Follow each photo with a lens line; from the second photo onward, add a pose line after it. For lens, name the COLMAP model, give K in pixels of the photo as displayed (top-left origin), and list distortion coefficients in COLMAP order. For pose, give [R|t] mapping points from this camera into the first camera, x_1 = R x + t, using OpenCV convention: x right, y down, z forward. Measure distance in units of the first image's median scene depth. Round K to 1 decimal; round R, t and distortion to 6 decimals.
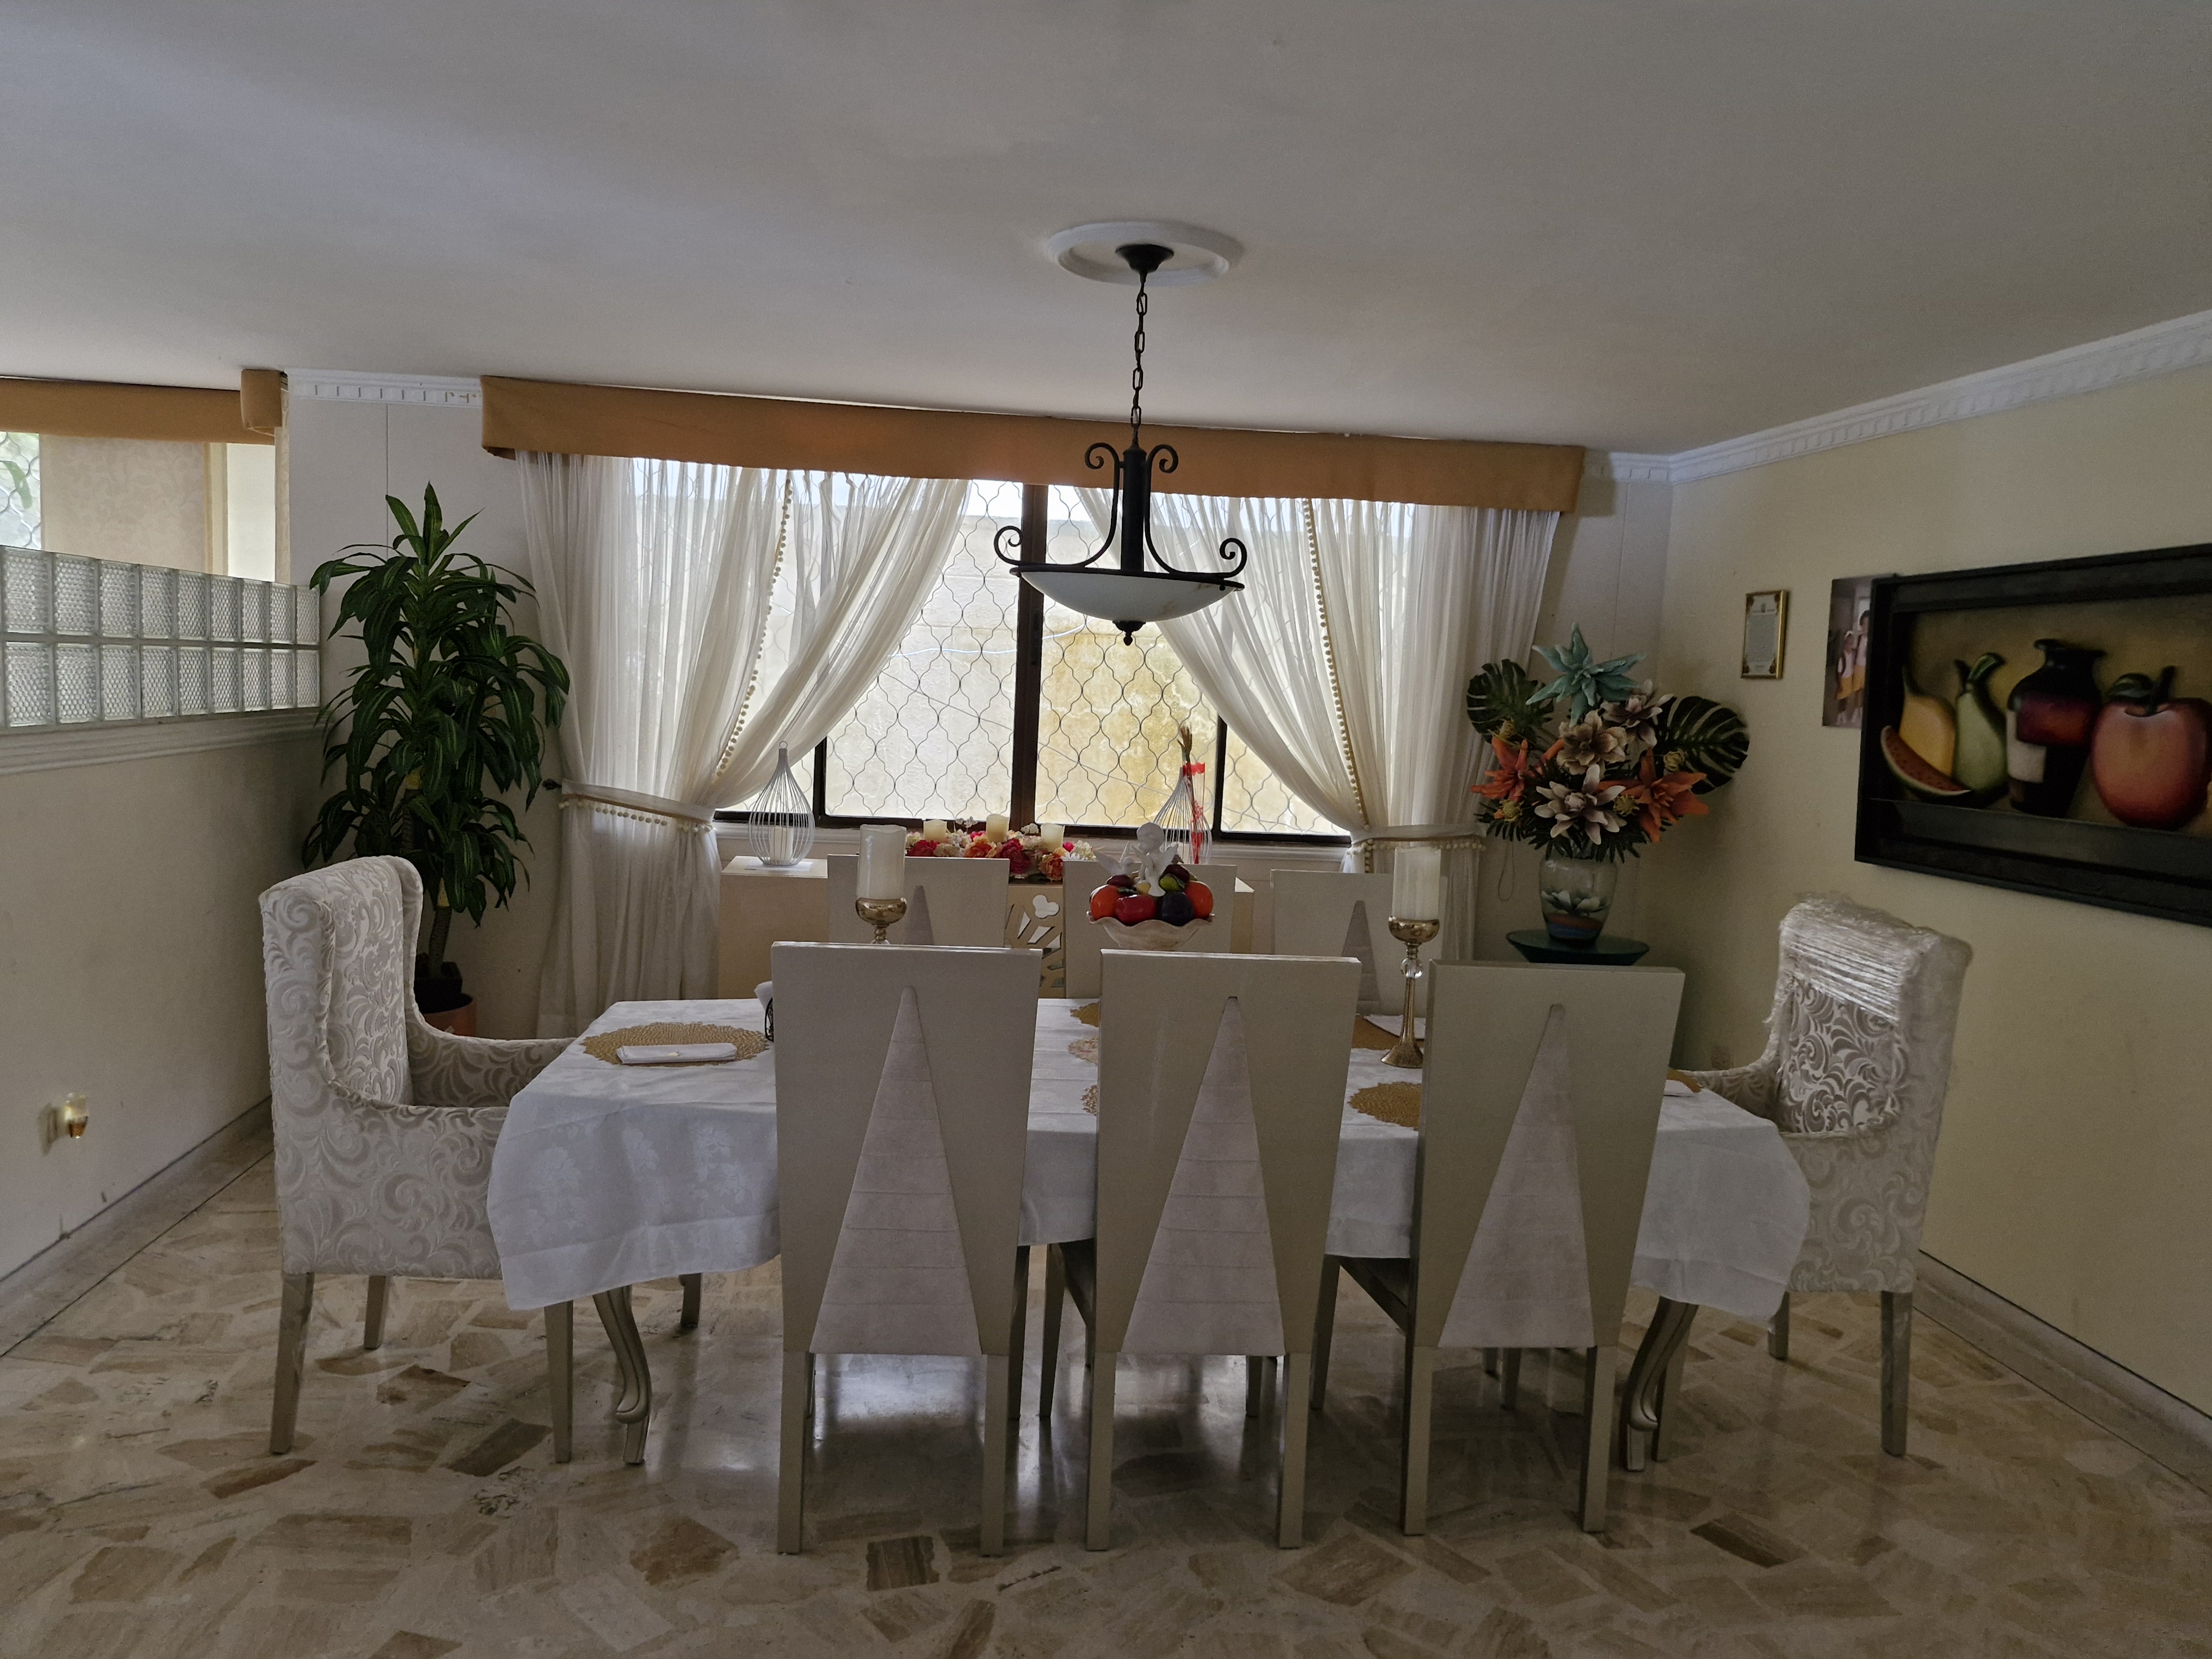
lens RADIAL K [[1551.5, 0, 1062.5], [0, 1551.5, 836.0], [0, 0, 1]] dist [0.059645, -0.052102]
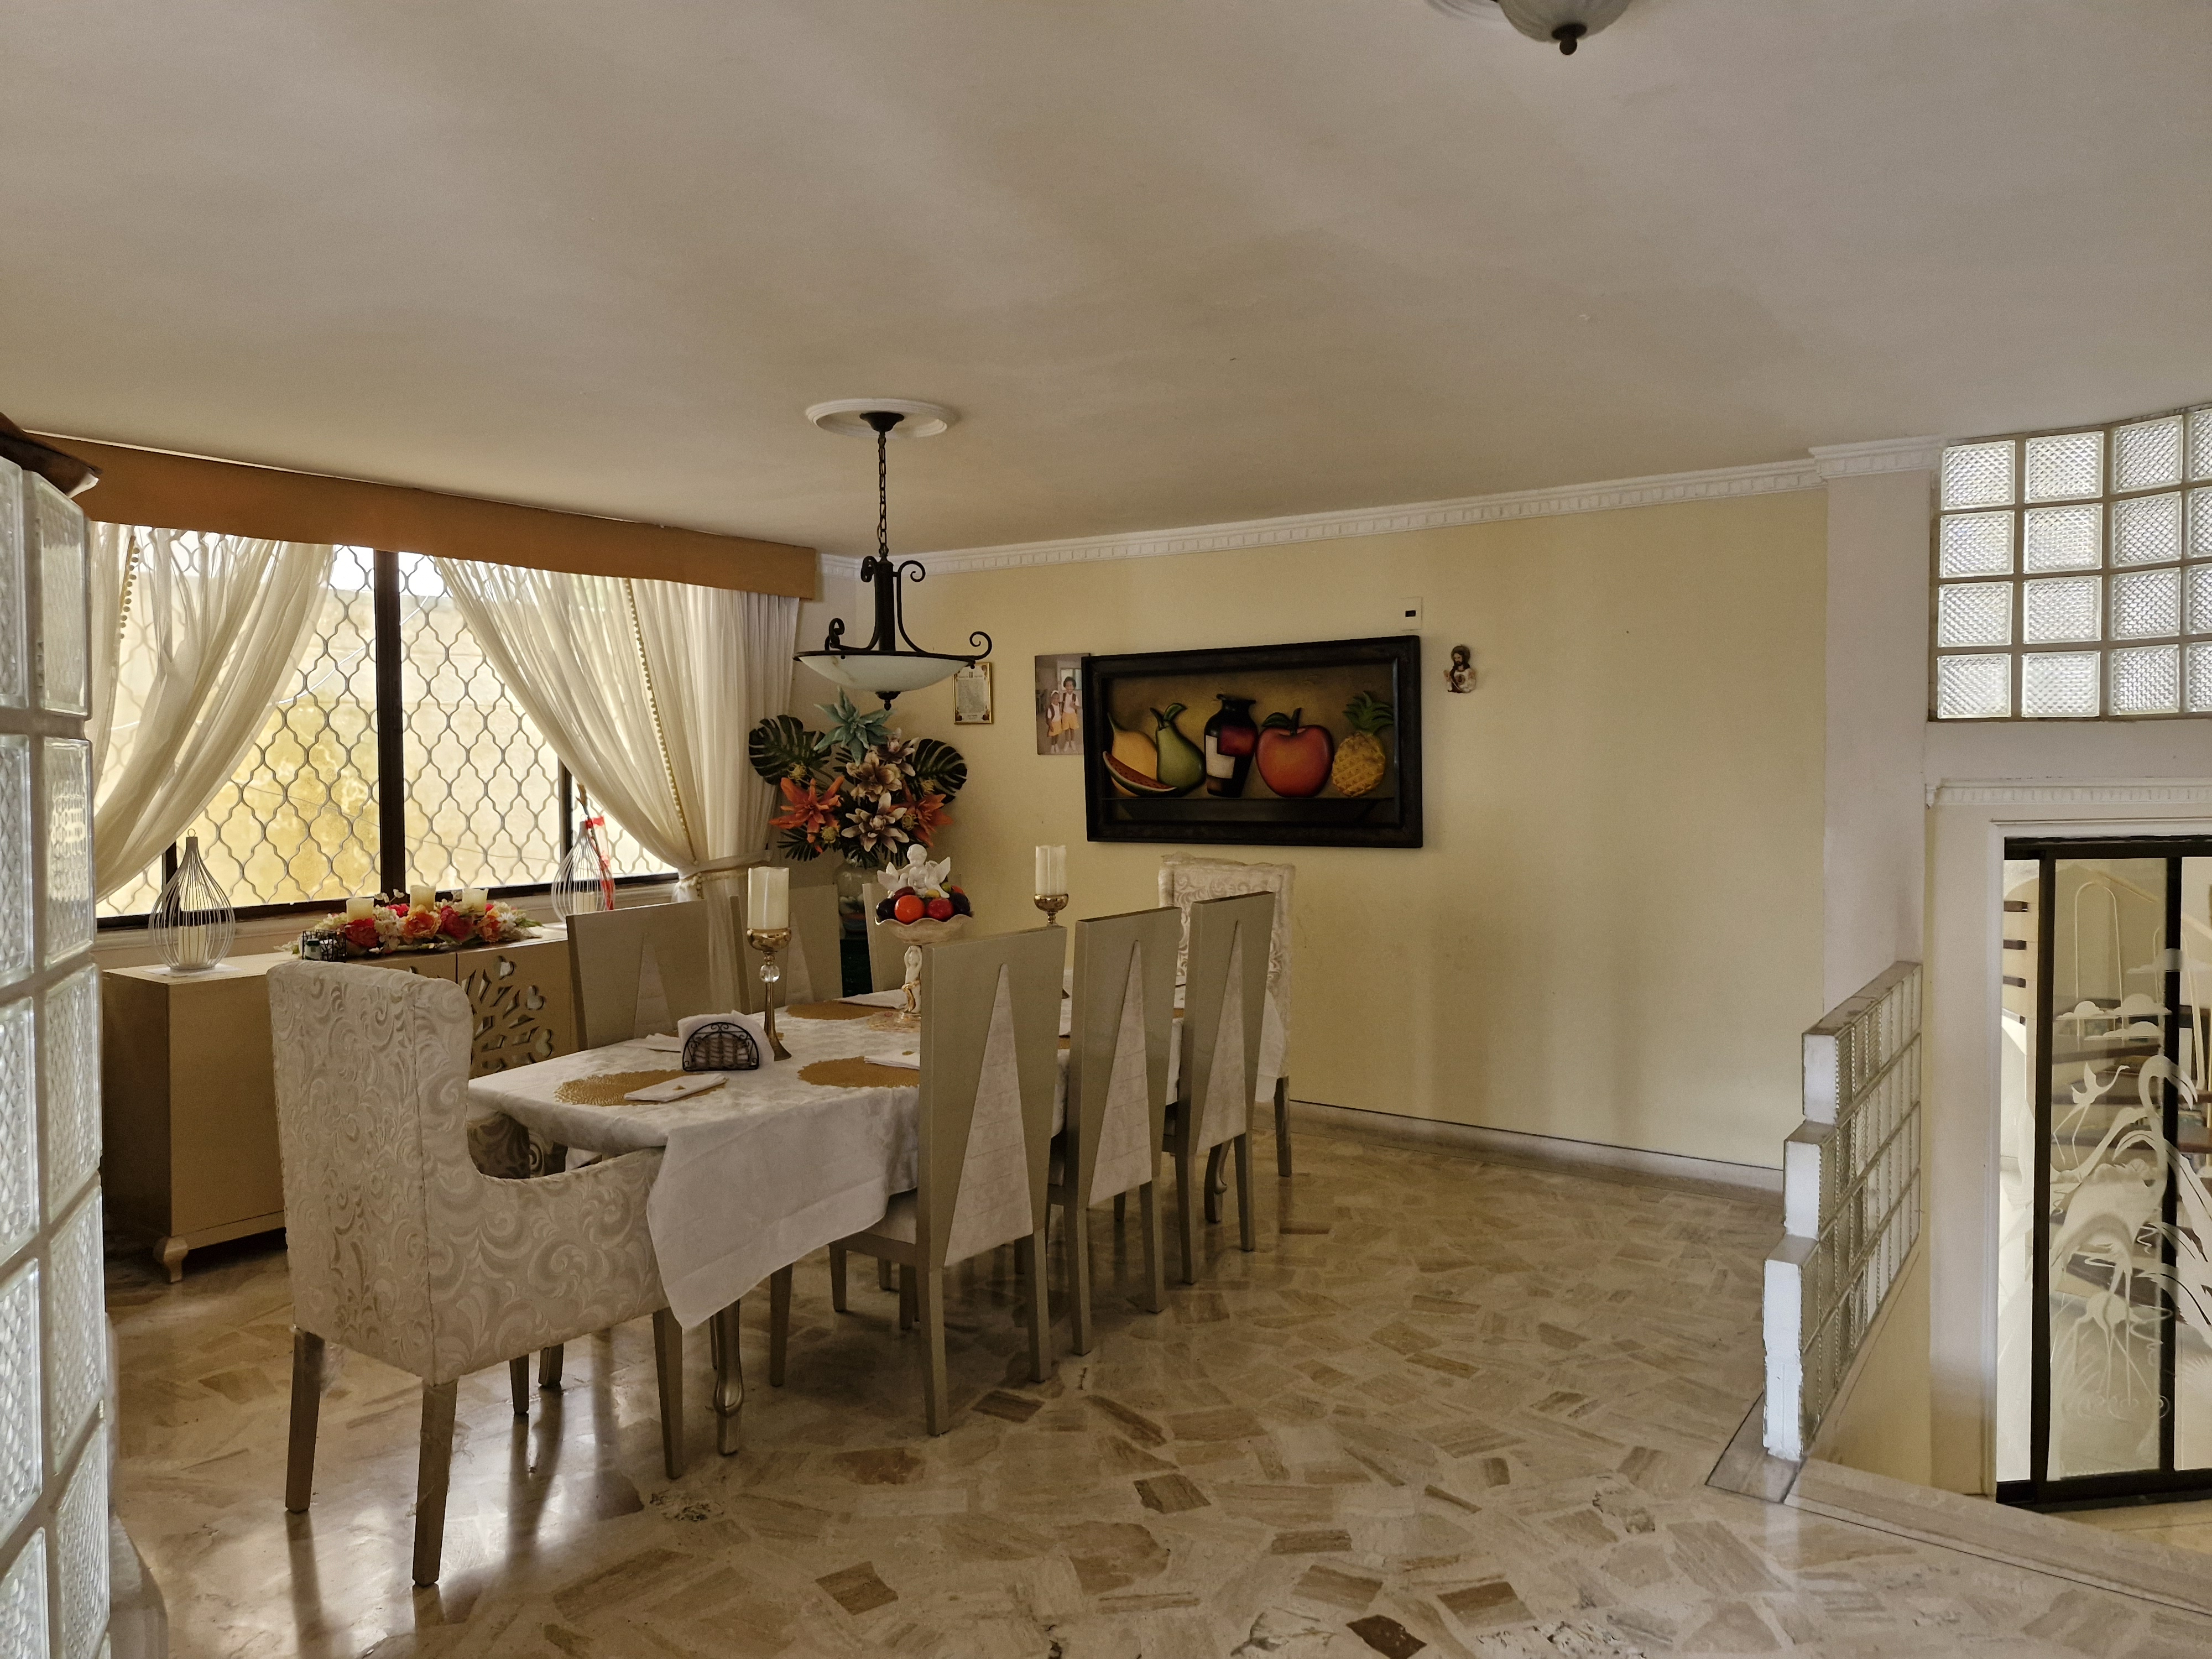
lens RADIAL K [[1538.8, 0, 1093.0], [0, 1538.8, 793.8], [0, 0, 1]] dist [0.071362, -0.098783]
pose [[0.646089, -0.067668, 0.760256, -0.605071], [0.112674, 0.993605, -0.007316, -0.018252], [-0.754900, 0.090388, 0.649582, 0.031419]]
